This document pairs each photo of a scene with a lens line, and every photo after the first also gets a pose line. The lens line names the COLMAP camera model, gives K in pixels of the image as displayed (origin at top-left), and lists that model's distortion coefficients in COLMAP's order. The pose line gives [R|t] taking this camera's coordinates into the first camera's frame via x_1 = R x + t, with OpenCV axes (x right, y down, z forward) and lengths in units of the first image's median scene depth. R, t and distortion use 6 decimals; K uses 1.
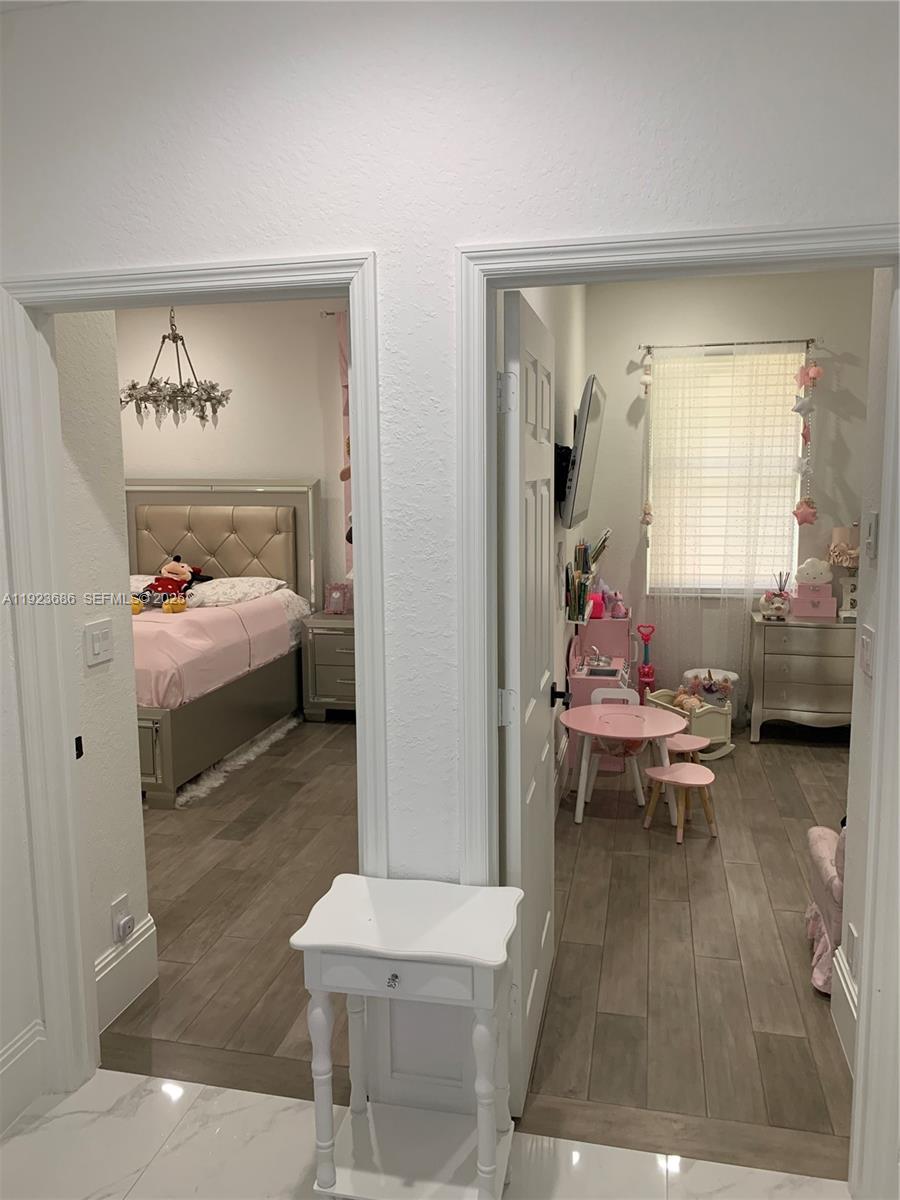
lens RADIAL K [[908.5, 0, 449.3], [0, 908.5, 599.6], [0, 0, 1]] dist [0.016709, -0.024338]
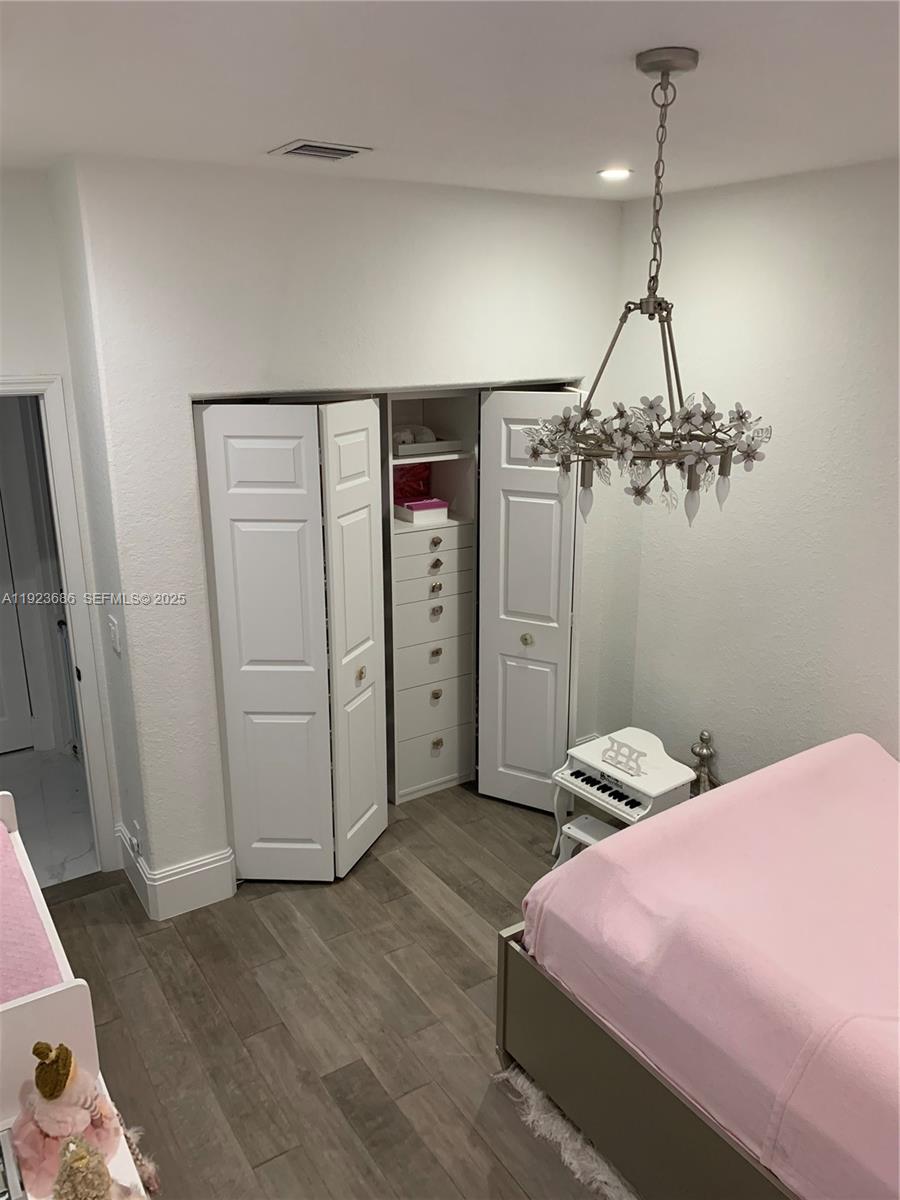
lens RADIAL K [[908.5, 0, 450.5], [0, 908.5, 598.3], [0, 0, 1]] dist [0.016709, -0.024338]
pose [[-0.695940, 0.212455, -0.685952, 0.096132], [-0.094826, 0.919678, 0.381052, -0.320082], [0.711811, 0.330236, -0.619895, 1.269213]]
